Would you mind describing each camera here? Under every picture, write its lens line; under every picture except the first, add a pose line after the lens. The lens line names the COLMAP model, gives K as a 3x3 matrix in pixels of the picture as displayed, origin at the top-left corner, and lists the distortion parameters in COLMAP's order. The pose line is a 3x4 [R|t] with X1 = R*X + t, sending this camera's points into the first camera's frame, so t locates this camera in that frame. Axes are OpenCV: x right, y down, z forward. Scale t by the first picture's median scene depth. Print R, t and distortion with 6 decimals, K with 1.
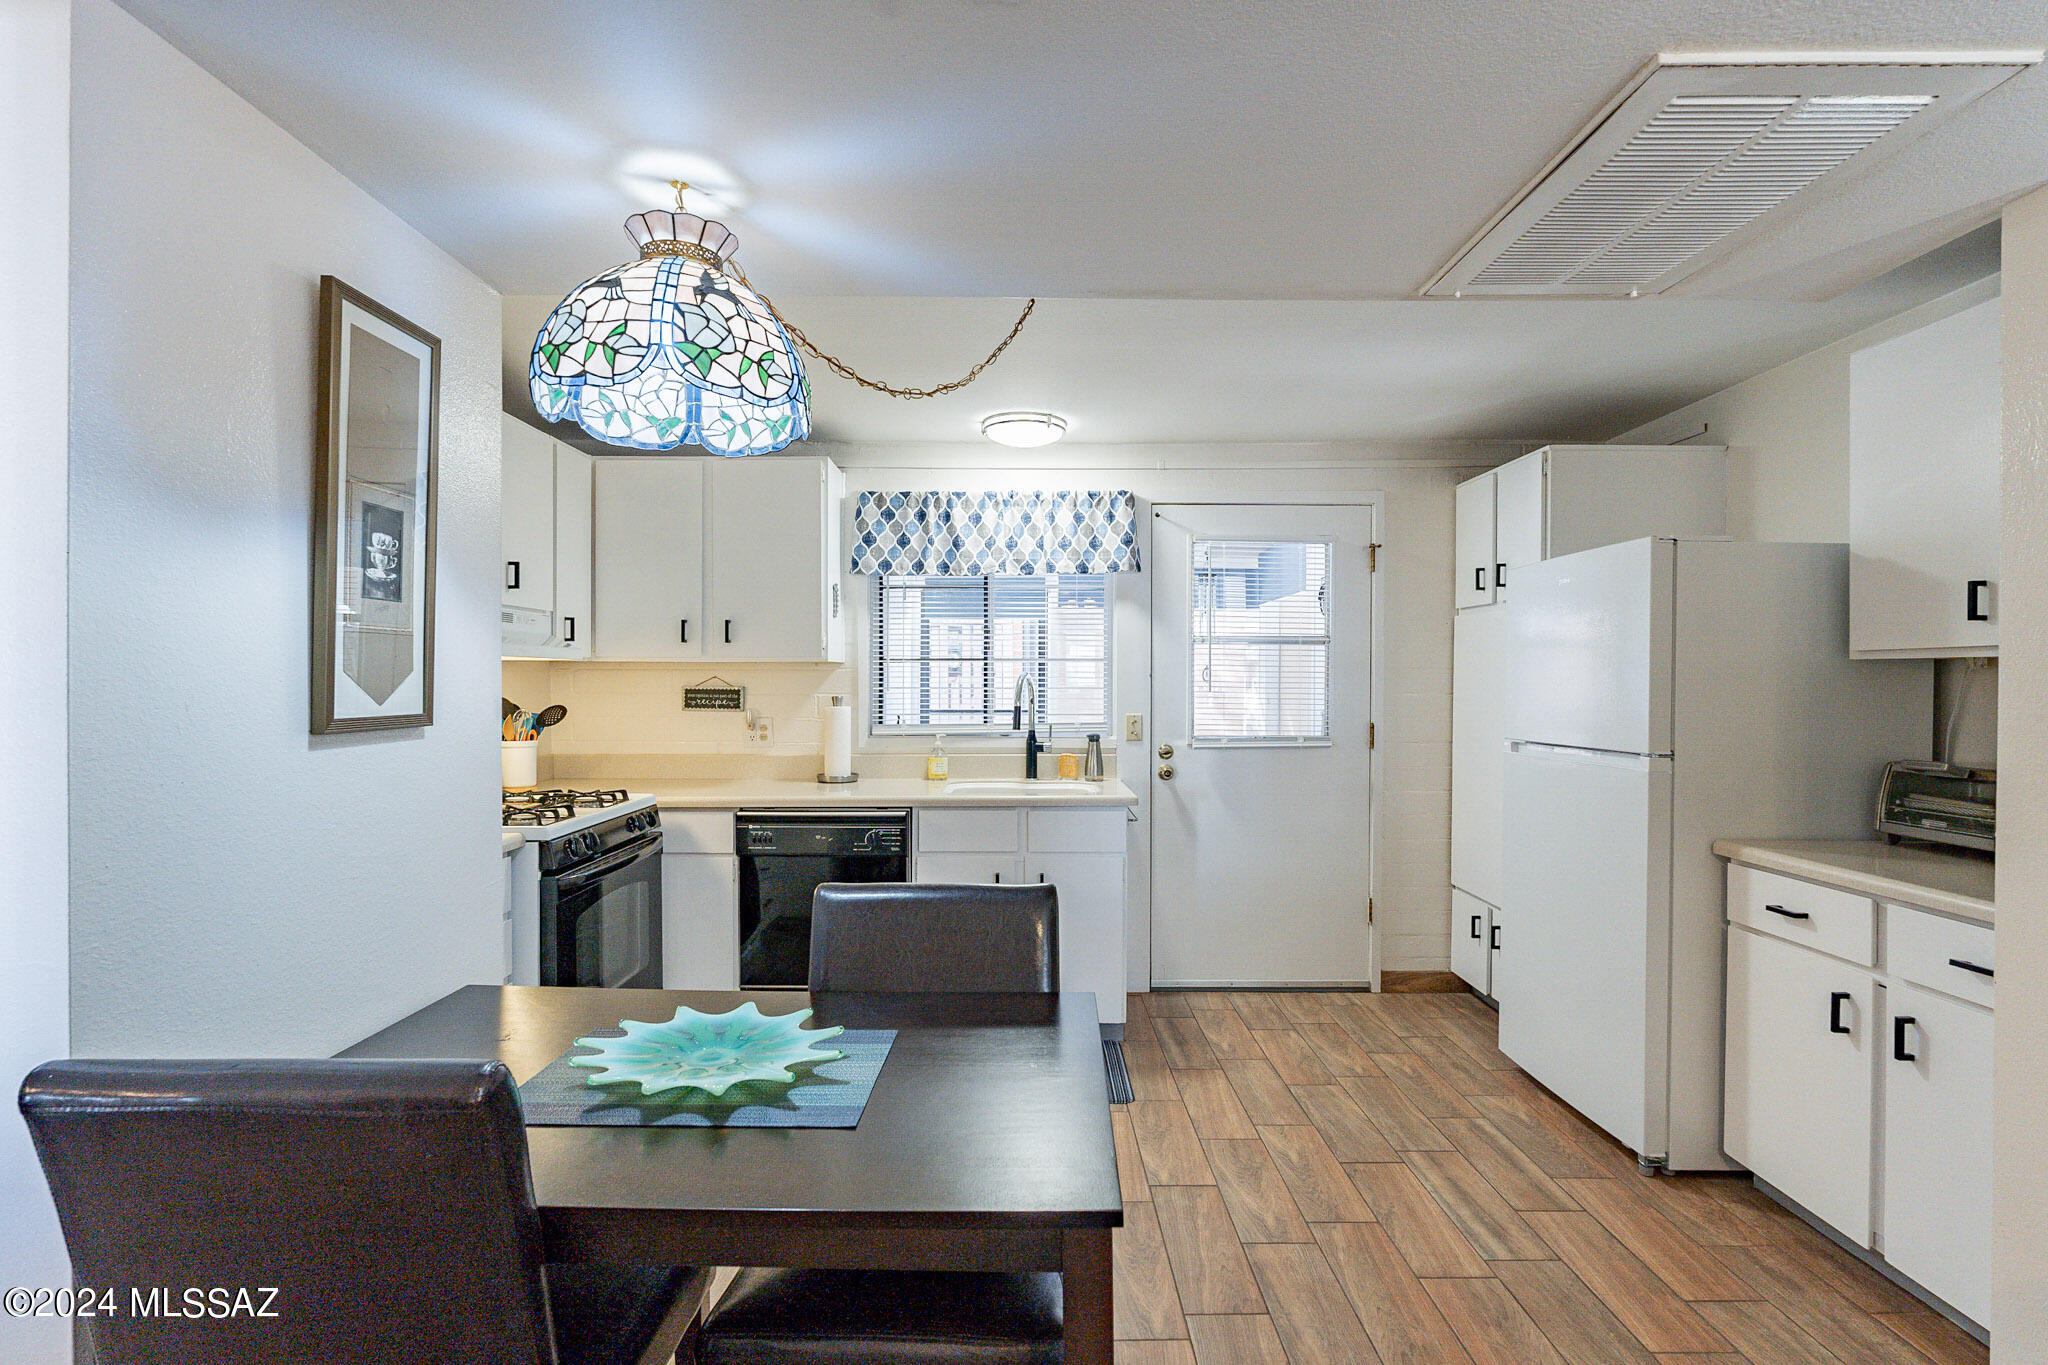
lens RADIAL K [[957.3, 0, 1022.0], [0, 957.3, 687.2], [0, 0, 1]] dist [-0.007241, -0.000395]
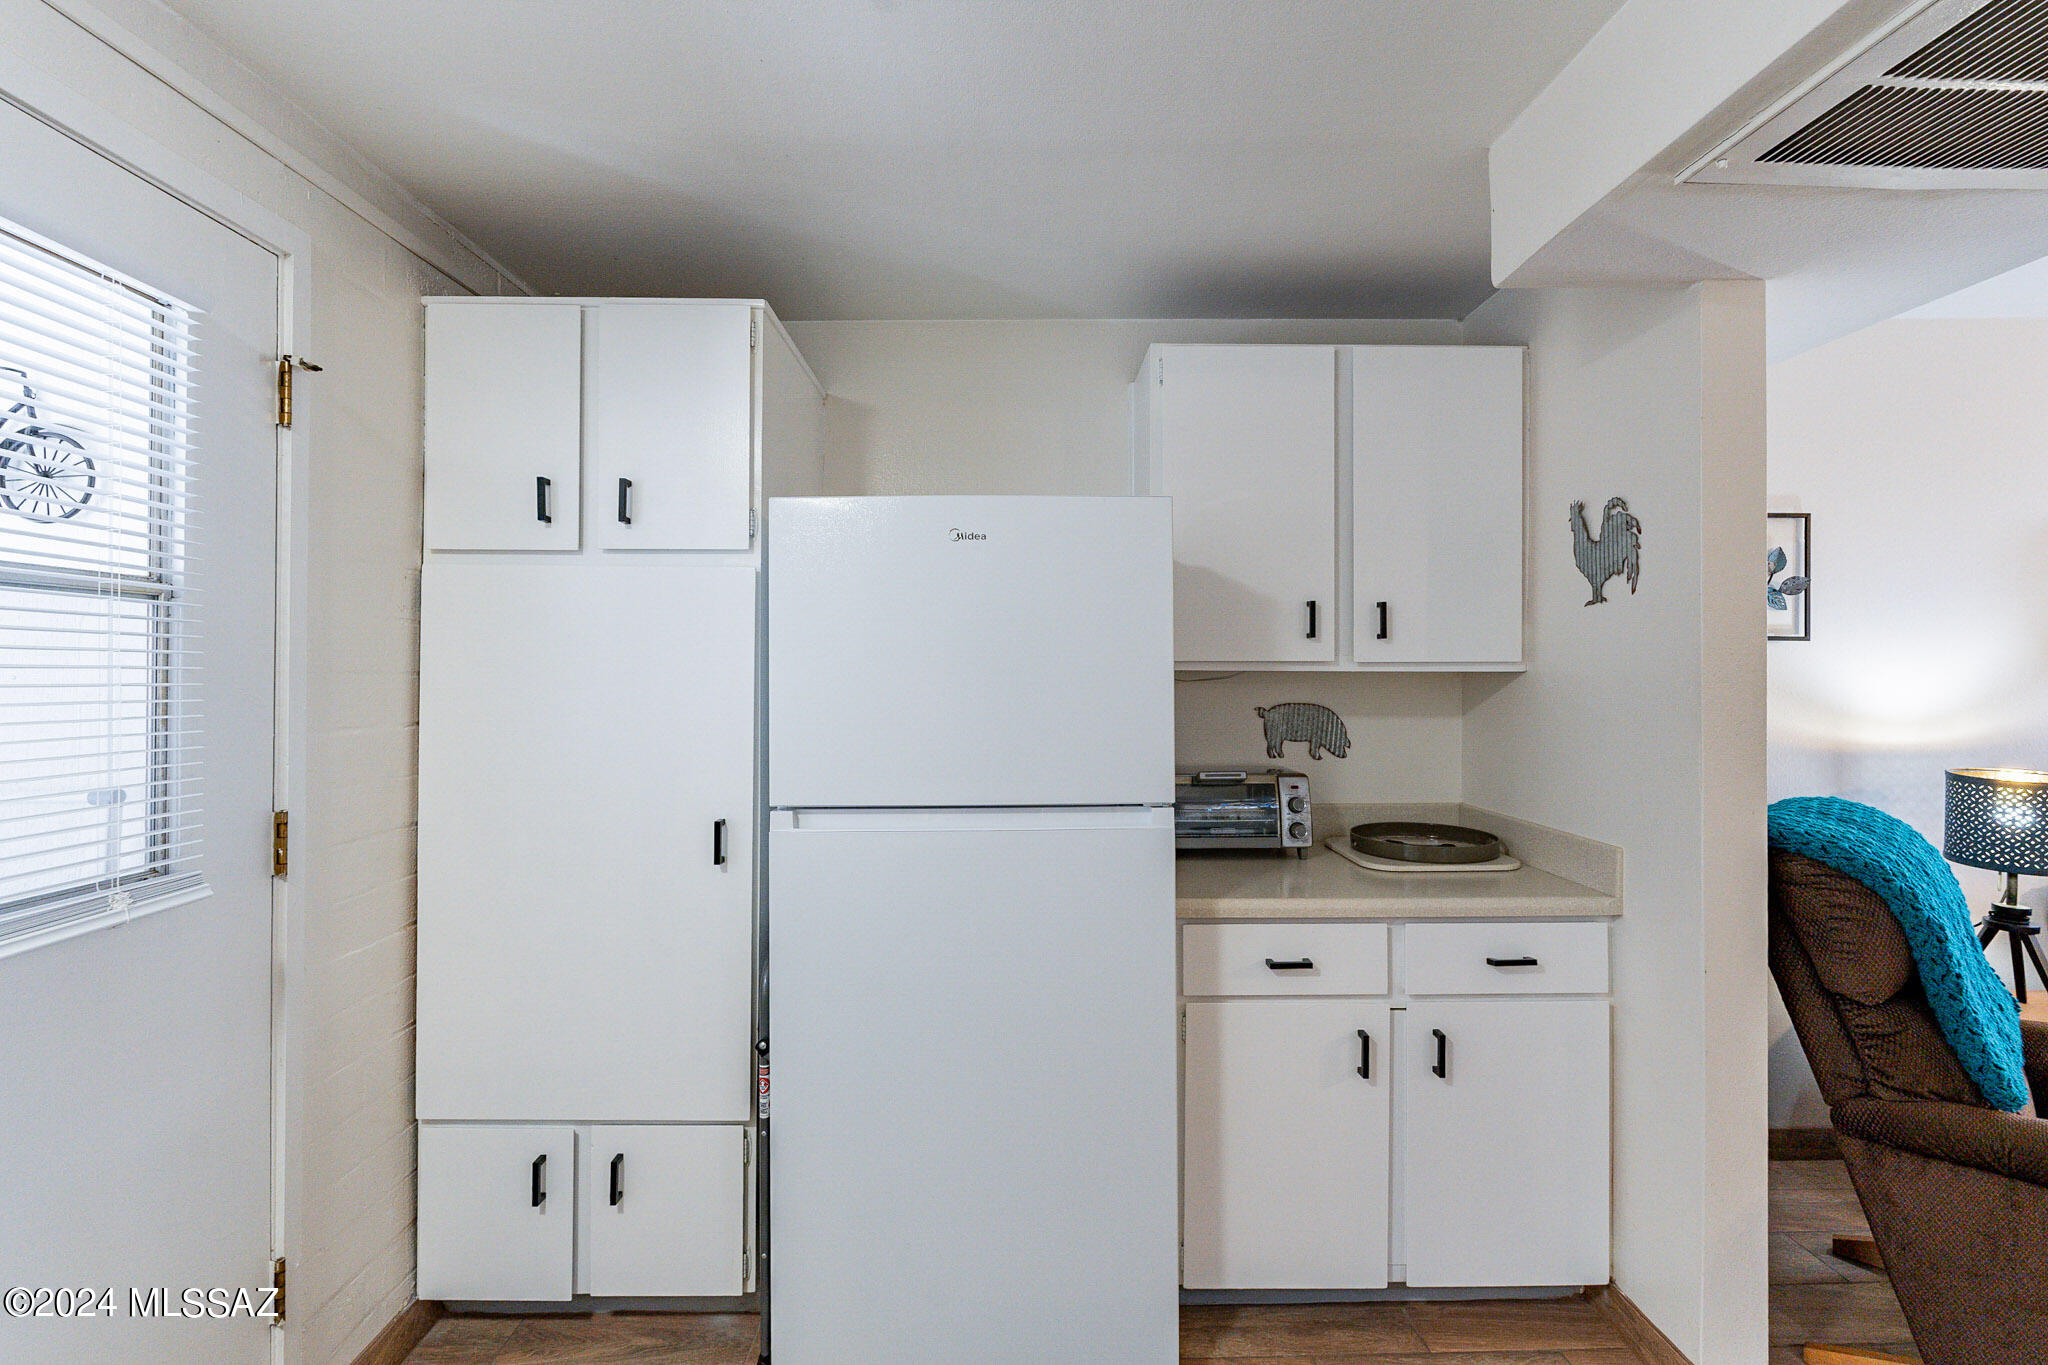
lens RADIAL K [[896.4, 0, 1024.2], [0, 896.4, 670.4], [0, 0, 1]] dist [-0.003505, -0.000636]
pose [[-0.014373, -0.001716, 0.999895, -0.005529], [0.004714, 0.999987, 0.001784, -0.019522], [-0.999886, 0.004739, -0.014365, 0.714610]]
